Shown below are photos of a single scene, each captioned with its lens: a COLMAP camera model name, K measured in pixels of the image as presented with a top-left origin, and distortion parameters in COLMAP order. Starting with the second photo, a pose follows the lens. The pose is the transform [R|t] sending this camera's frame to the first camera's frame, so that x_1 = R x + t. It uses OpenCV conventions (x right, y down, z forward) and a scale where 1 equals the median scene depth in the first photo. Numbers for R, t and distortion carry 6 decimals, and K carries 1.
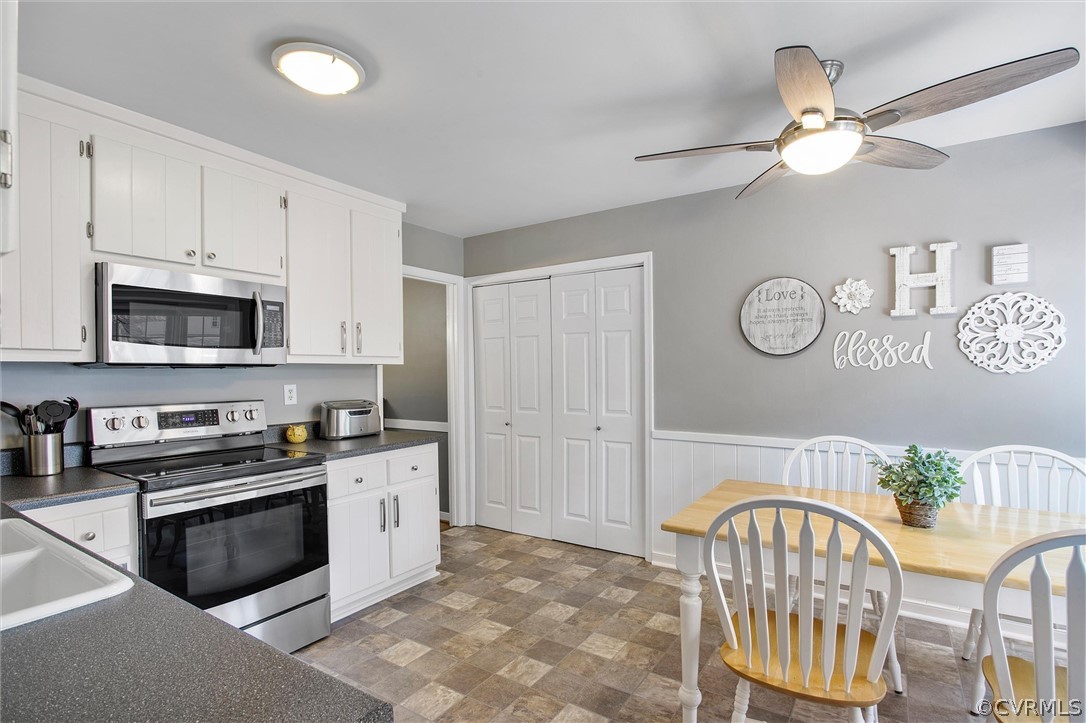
lens RADIAL K [[526.5, 0, 543.8], [0, 526.5, 372.4], [0, 0, 1]] dist [-0.019197, 0.003897]
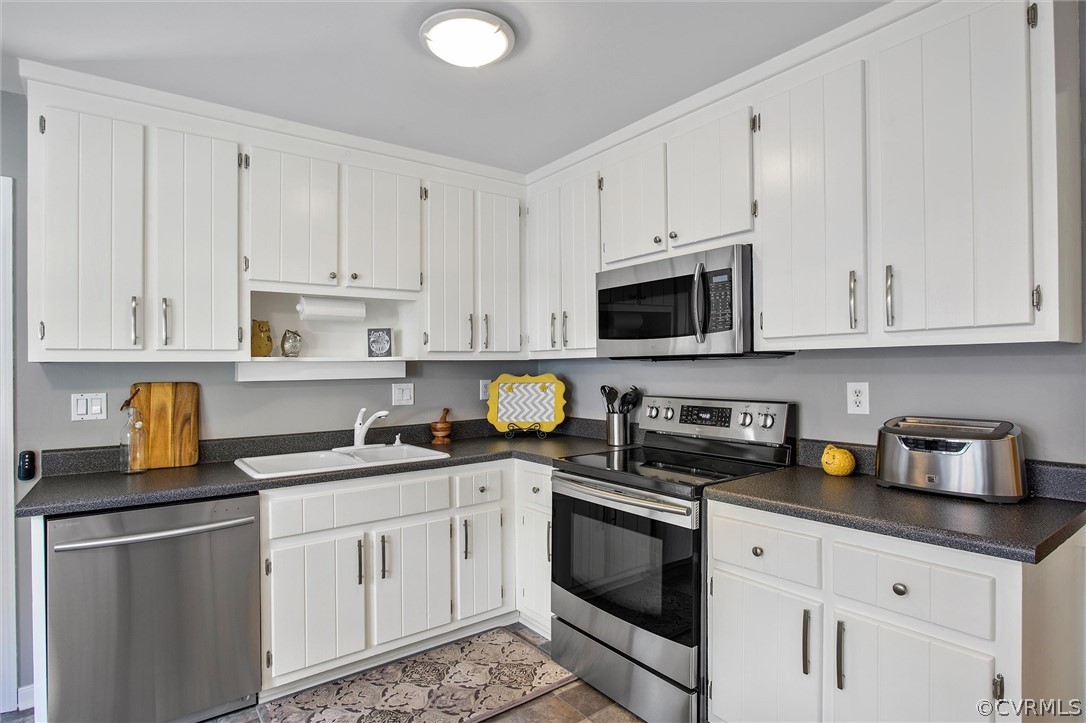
lens RADIAL K [[579.1, 0, 544.1], [0, 579.1, 359.8], [0, 0, 1]] dist [-0.005282, -0.000312]
pose [[-0.331966, 0.004359, -0.943281, 0.355396], [0.016844, 0.999857, -0.001308, -0.011059], [0.943141, -0.016323, -0.331992, 1.067429]]
